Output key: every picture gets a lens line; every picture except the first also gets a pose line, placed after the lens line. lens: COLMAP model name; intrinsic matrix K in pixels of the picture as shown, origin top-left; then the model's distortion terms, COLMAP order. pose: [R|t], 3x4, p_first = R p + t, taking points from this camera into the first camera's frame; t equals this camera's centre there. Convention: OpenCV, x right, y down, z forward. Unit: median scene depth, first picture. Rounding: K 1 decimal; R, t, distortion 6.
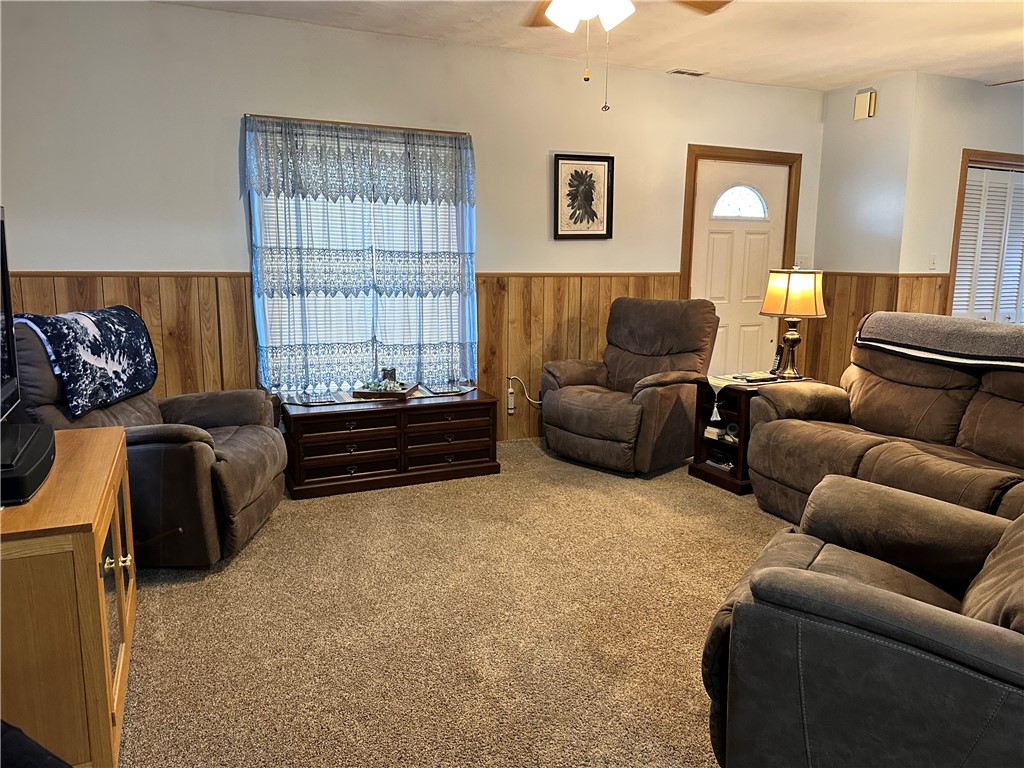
lens RADIAL K [[722.5, 0, 511.4], [0, 722.5, 379.6], [0, 0, 1]] dist [0.080351, -0.100593]
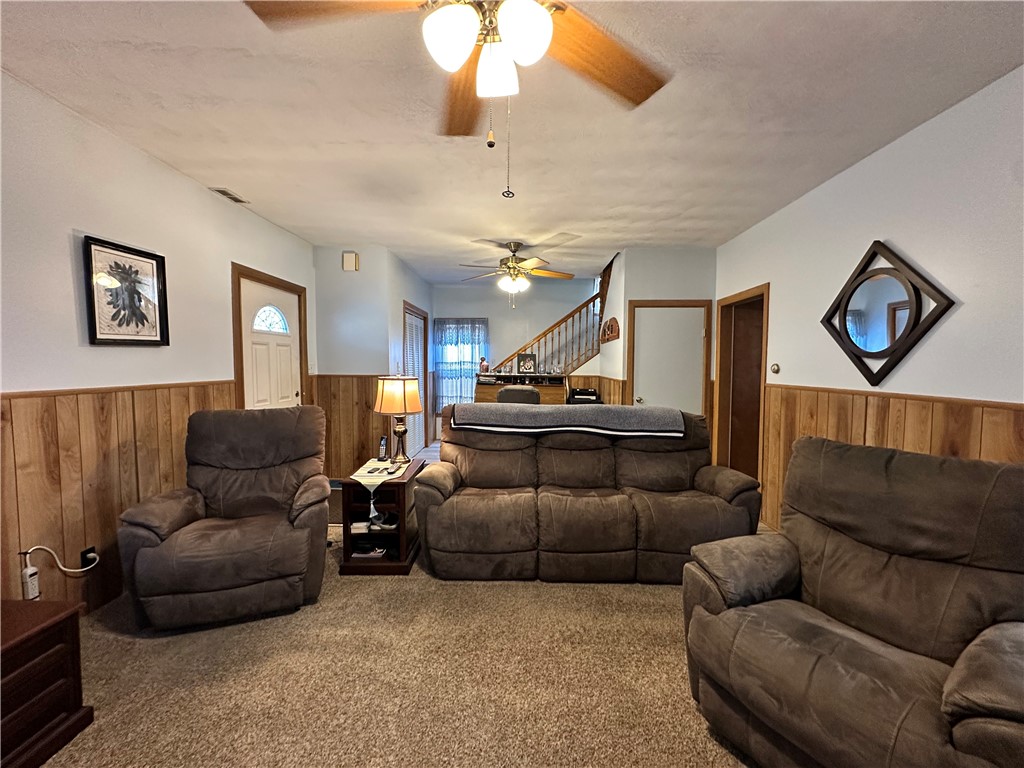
lens RADIAL K [[410.4, 0, 515.3], [0, 410.4, 381.0], [0, 0, 1]] dist [-0.003708, 0.001713]
pose [[0.422794, -0.047889, 0.904959, -0.169973], [0.148461, 0.988772, -0.017036, -0.099063], [-0.893982, 0.141554, 0.425157, 0.509005]]
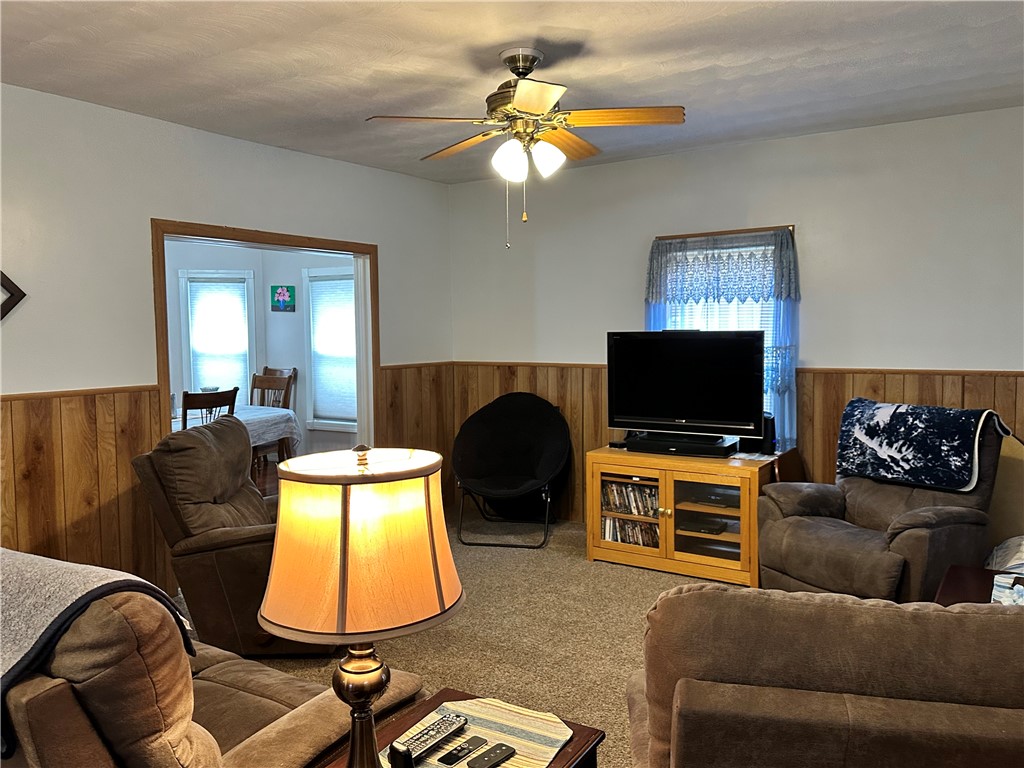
lens RADIAL K [[817.1, 0, 504.4], [0, 817.1, 393.5], [0, 0, 1]] dist [0.090393, -0.119788]
pose [[-0.847548, 0.044204, -0.528874, 0.502232], [-0.081587, 0.973827, 0.212141, -0.252081], [0.524410, 0.222949, -0.821759, 1.297246]]
